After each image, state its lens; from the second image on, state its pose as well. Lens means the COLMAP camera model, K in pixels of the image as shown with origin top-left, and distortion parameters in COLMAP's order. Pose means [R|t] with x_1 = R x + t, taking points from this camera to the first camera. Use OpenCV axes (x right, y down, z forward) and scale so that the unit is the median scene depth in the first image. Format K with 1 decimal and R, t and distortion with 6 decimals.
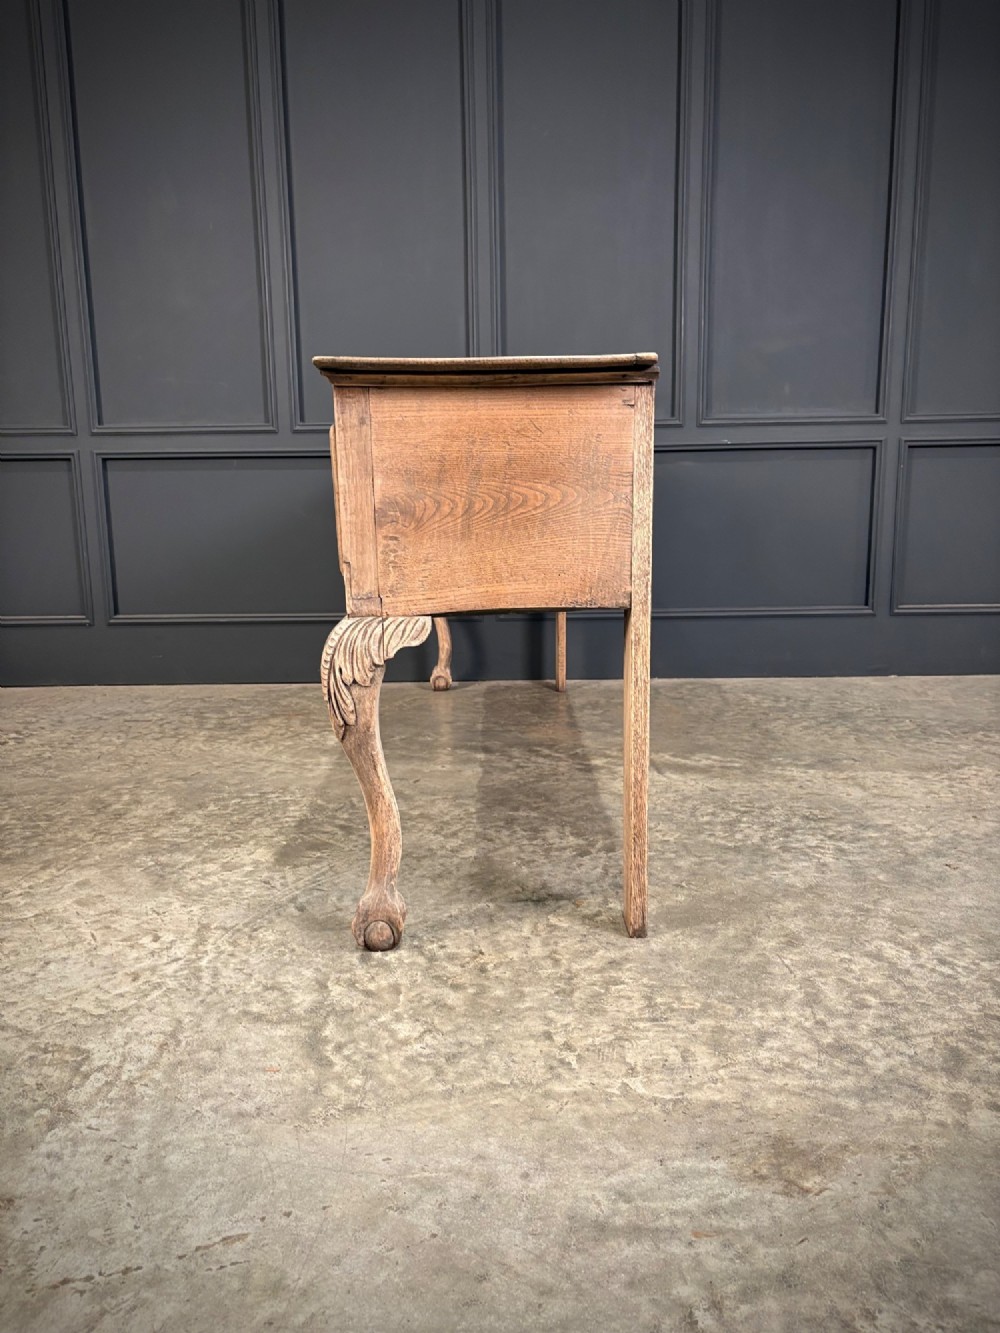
lens RADIAL K [[973.4, 0, 503.6], [0, 973.4, 699.9], [0, 0, 1]] dist [0.029099, -0.033049]
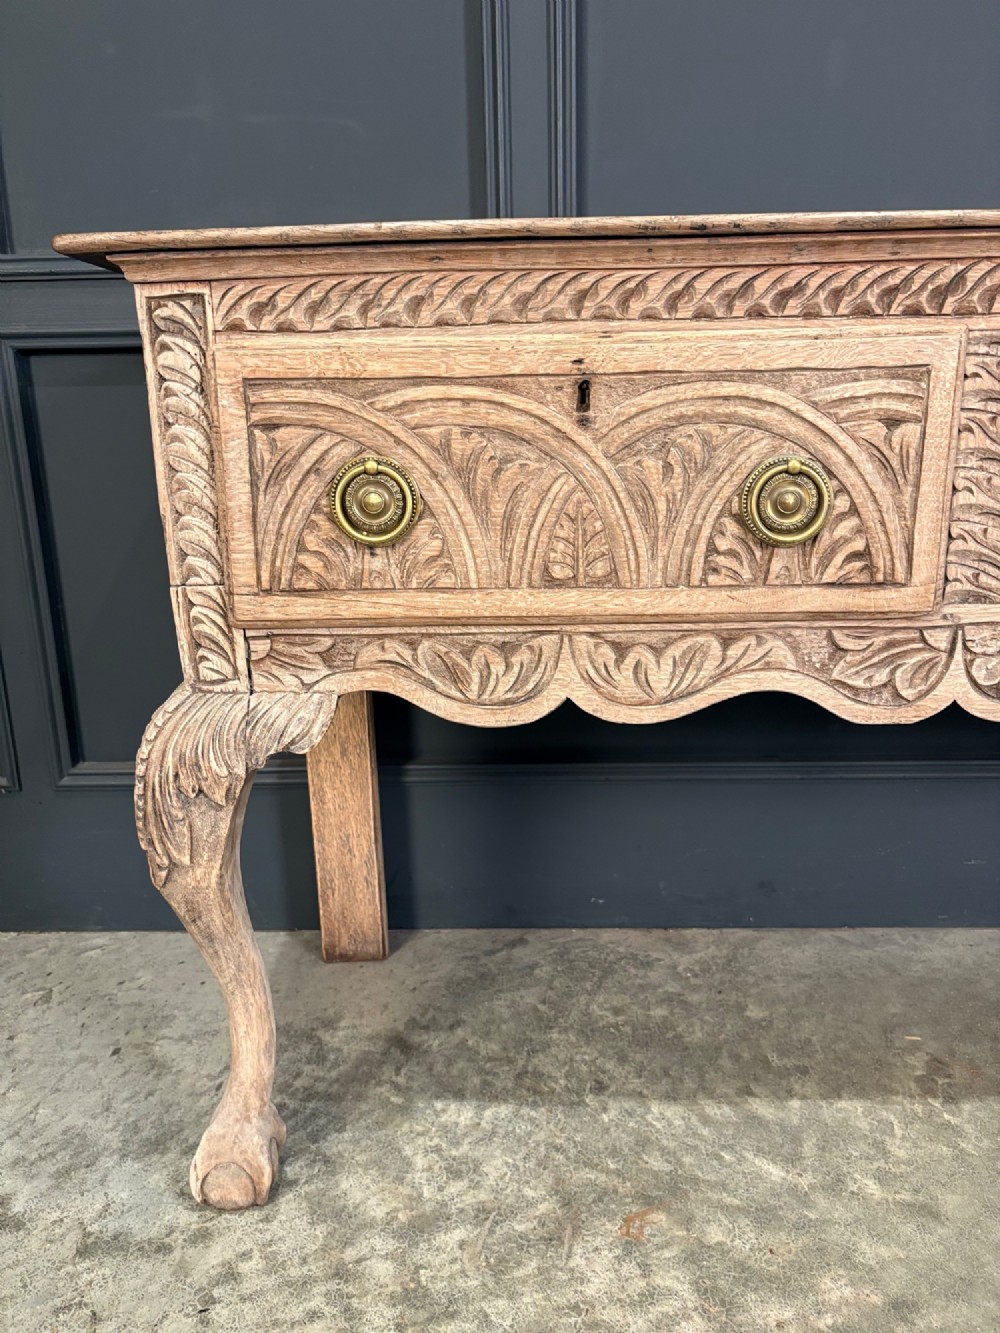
lens RADIAL K [[973.9, 0, 494.4], [0, 973.9, 675.0], [0, 0, 1]] dist [0.000751, 0.006899]
pose [[0.999353, -0.004808, -0.035644, -0.398342], [0.007085, 0.997924, 0.064009, -0.266660], [0.035262, -0.064220, 0.997313, 1.142670]]
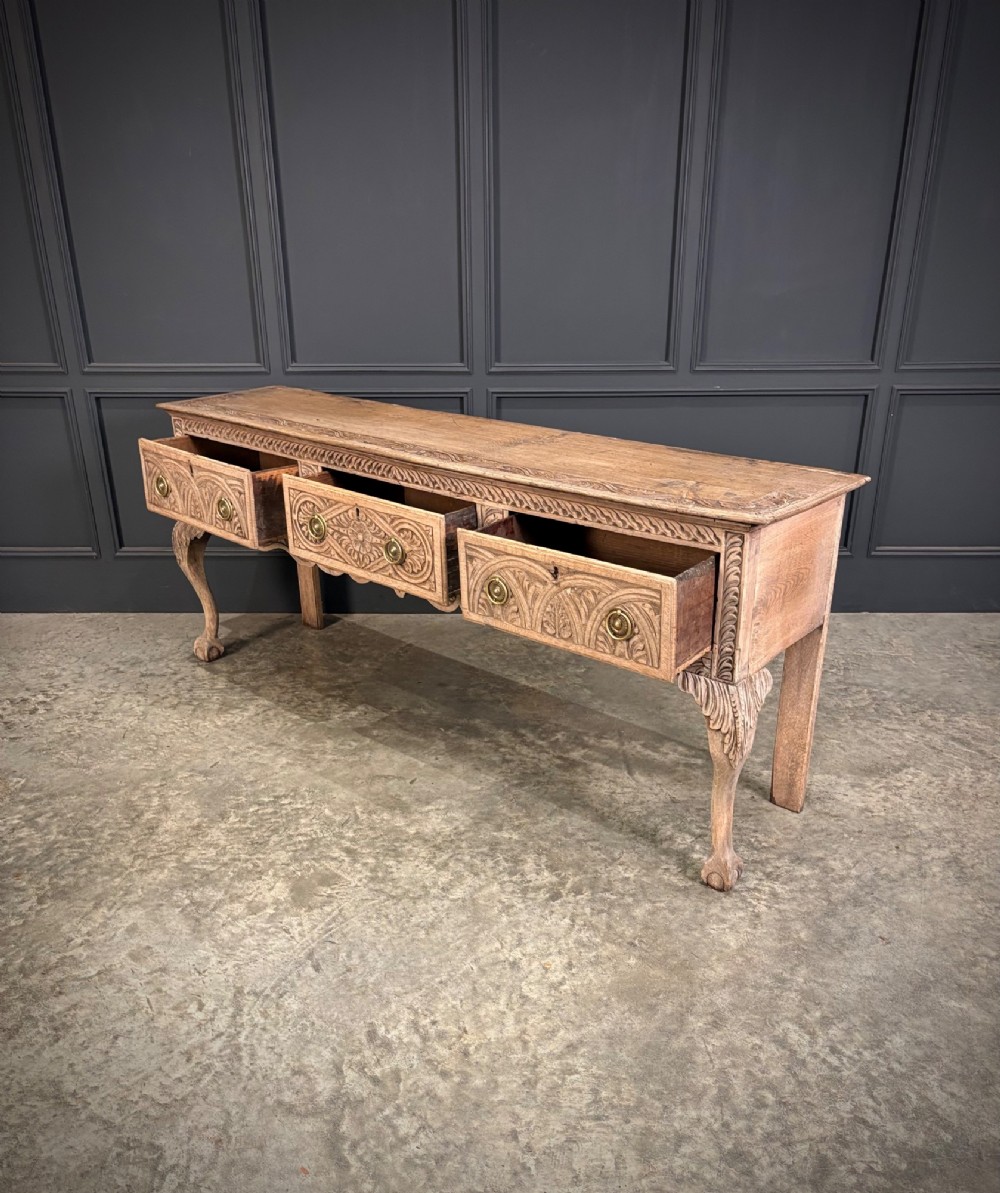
lens RADIAL K [[983.4, 0, 505.1], [0, 983.4, 670.9], [0, 0, 1]] dist [0.033036, -0.027301]
pose [[0.999953, 0.009249, 0.002763, 0.015887], [-0.009638, 0.972838, 0.231288, -0.377837], [-0.000549, -0.231304, 0.972881, -0.091190]]
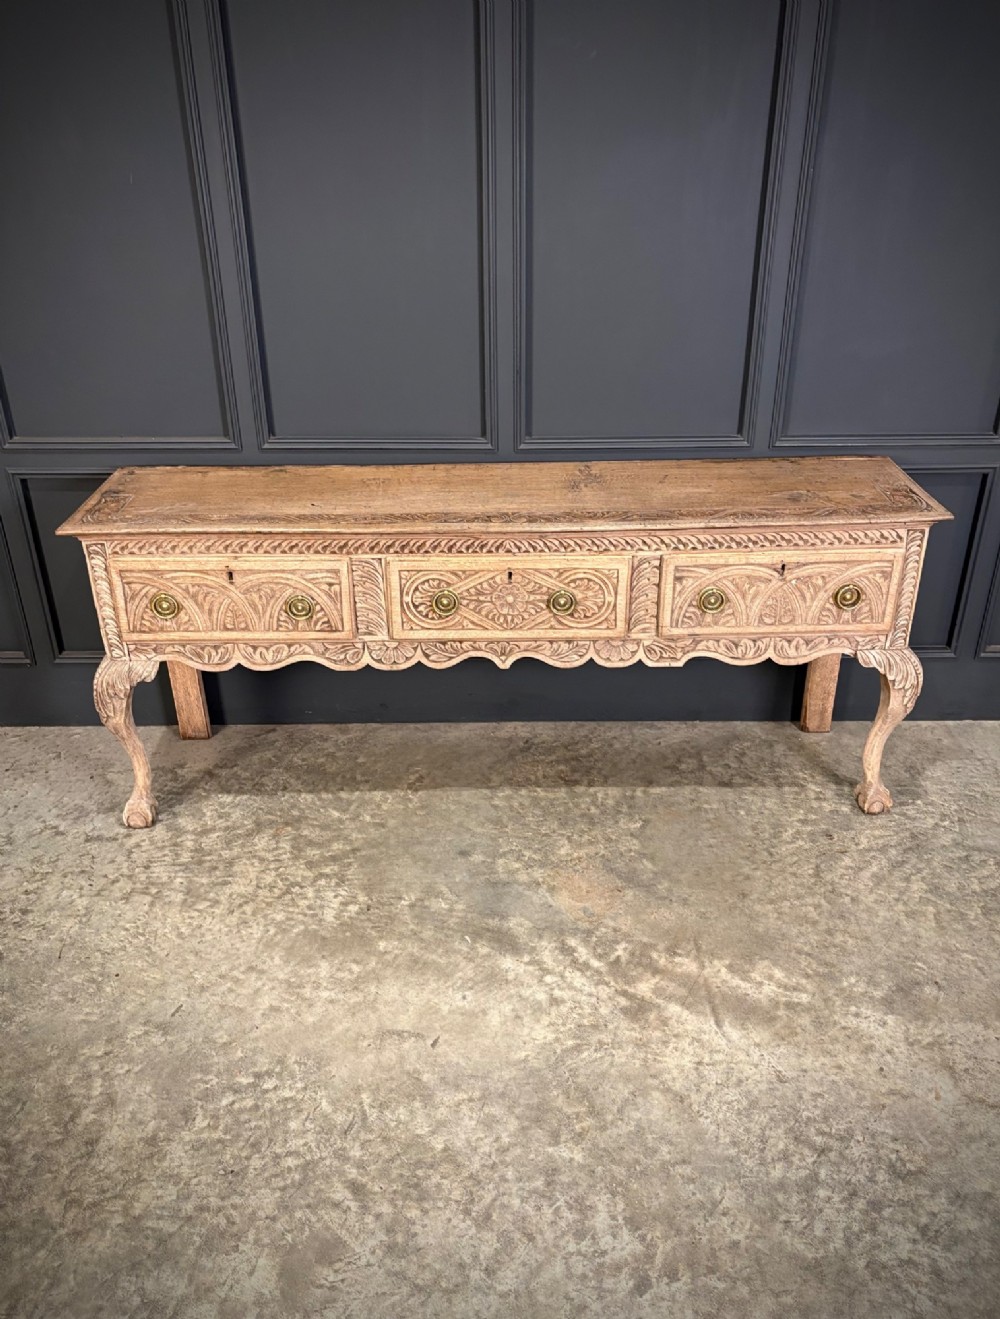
lens RADIAL K [[1001.7, 0, 512.6], [0, 1001.7, 630.2], [0, 0, 1]] dist [0.008455, -0.011267]
pose [[0.999741, 0.002094, 0.022671, -0.052650], [-0.008245, 0.961475, 0.274769, -0.633758], [-0.021222, -0.274885, 0.961243, 0.309907]]
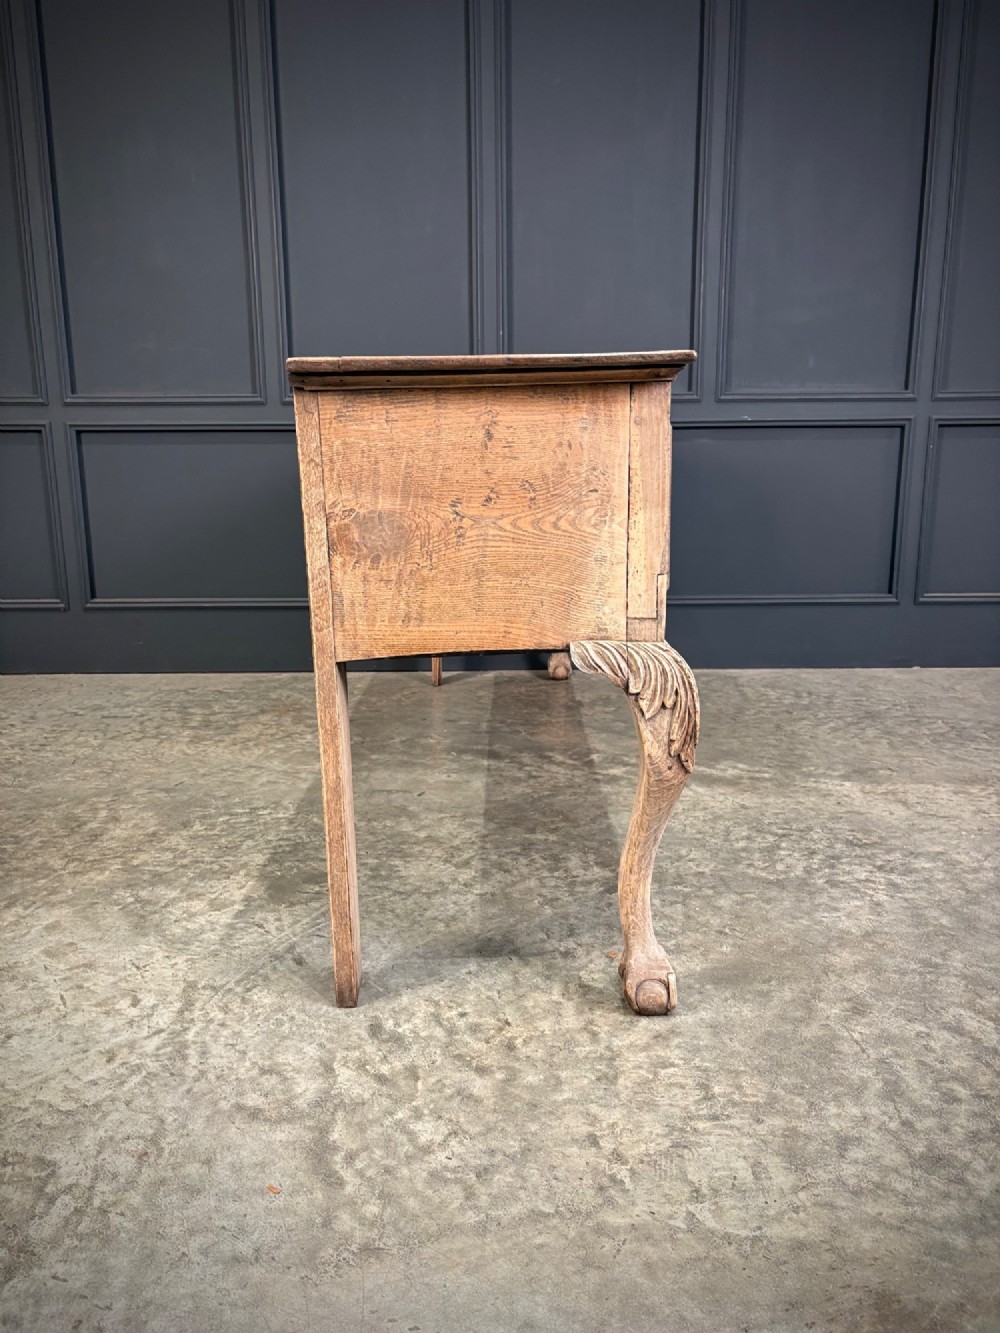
lens RADIAL K [[972.2, 0, 506.0], [0, 972.2, 693.2], [0, 0, 1]] dist [0.017487, -0.009736]
pose [[0.999828, 0.004056, 0.018118, -0.032795], [-0.004639, 0.999469, 0.032248, -0.052146], [-0.017978, -0.032327, 0.999316, 0.105292]]
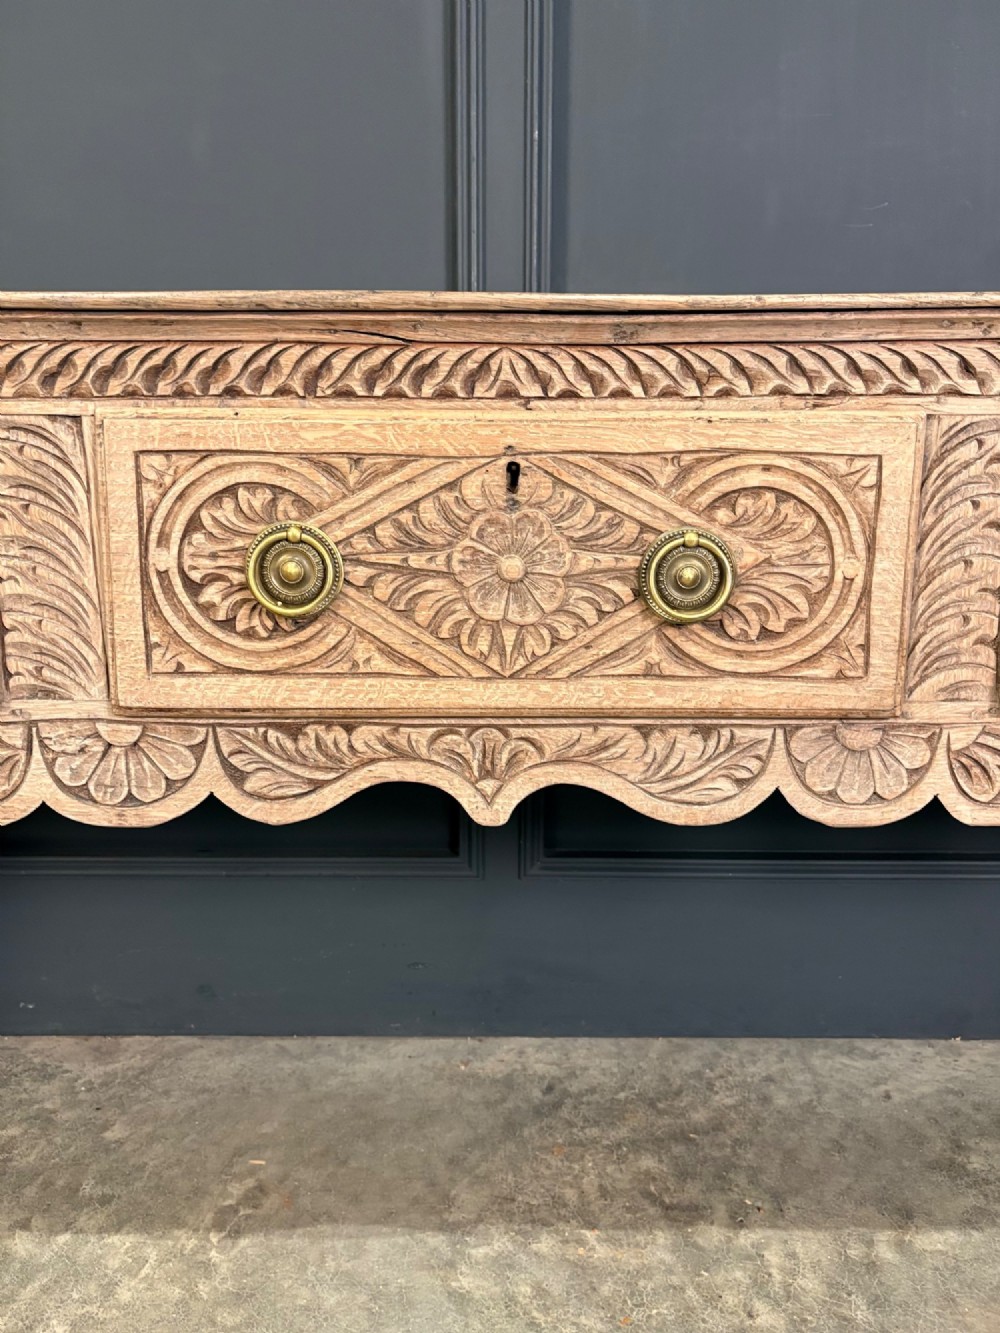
lens RADIAL K [[973.9, 0, 505.3], [0, 973.9, 687.1], [0, 0, 1]] dist [0.000751, 0.006899]
pose [[0.999802, 0.015983, 0.011848, -0.033195], [-0.015941, 0.999866, -0.003669, -0.275194], [-0.011905, 0.003479, 0.999923, 1.176207]]
